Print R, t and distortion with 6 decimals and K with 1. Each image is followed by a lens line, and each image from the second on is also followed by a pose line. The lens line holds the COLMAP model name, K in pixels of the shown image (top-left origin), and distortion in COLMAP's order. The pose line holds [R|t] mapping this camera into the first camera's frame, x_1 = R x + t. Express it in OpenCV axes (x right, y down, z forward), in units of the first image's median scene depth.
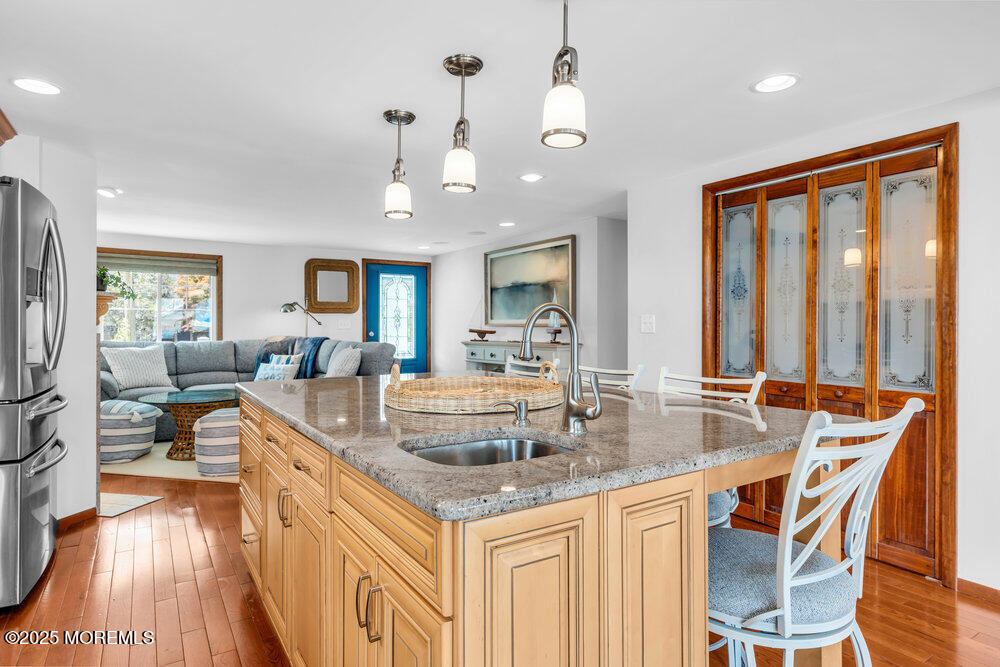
lens RADIAL K [[555.9, 0, 499.3], [0, 555.9, 328.0], [0, 0, 1]] dist [0.002581, 0.001662]
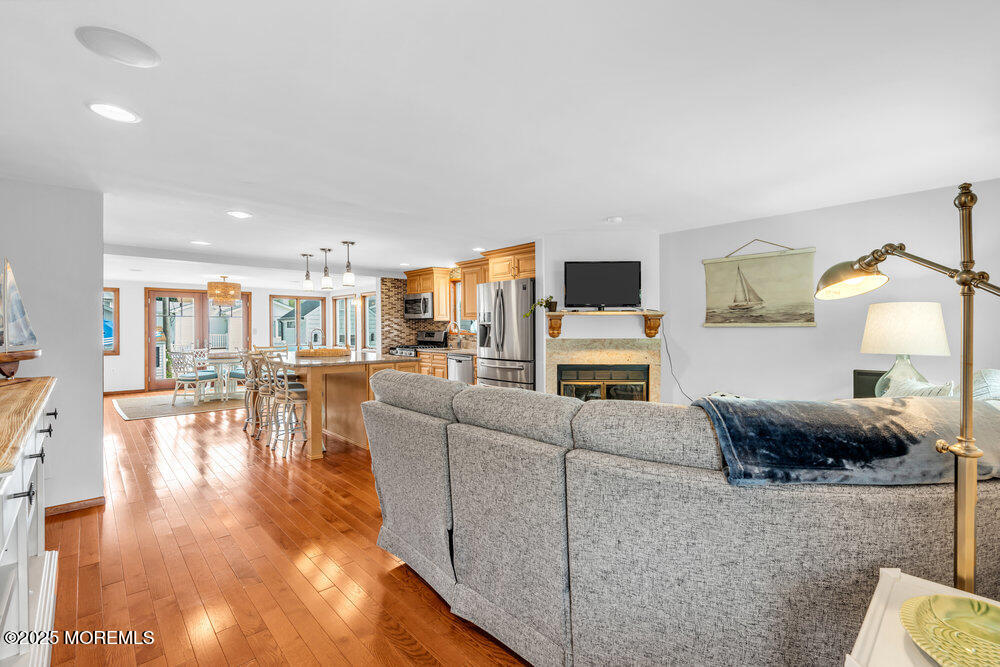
lens RADIAL K [[449.2, 0, 496.8], [0, 449.2, 330.1], [0, 0, 1]] dist [-0.002509, 0.000887]
pose [[-0.985207, 0.001126, -0.171362, -0.232064], [-0.000496, 0.999955, 0.009425, -0.018831], [0.171365, 0.009370, -0.985163, 1.458106]]
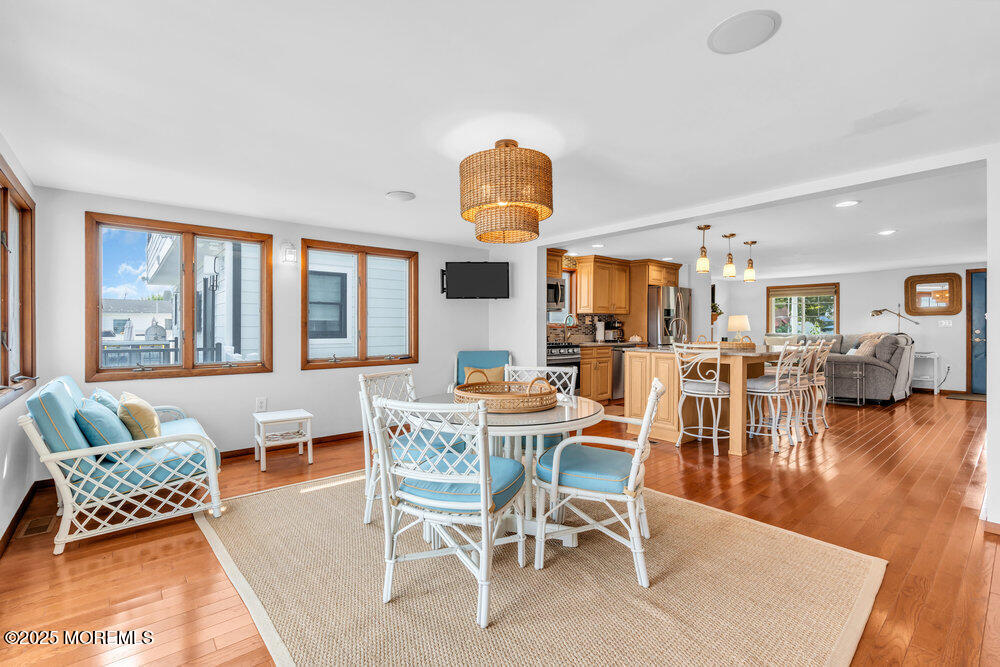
lens RADIAL K [[446.6, 0, 497.7], [0, 446.6, 327.3], [0, 0, 1]] dist [-0.003992, -0.000156]
pose [[0.130317, -0.001934, -0.991471, 0.843149], [-0.003602, 0.999991, -0.002424, 0.010625], [0.991466, 0.003887, 0.130309, -0.208970]]
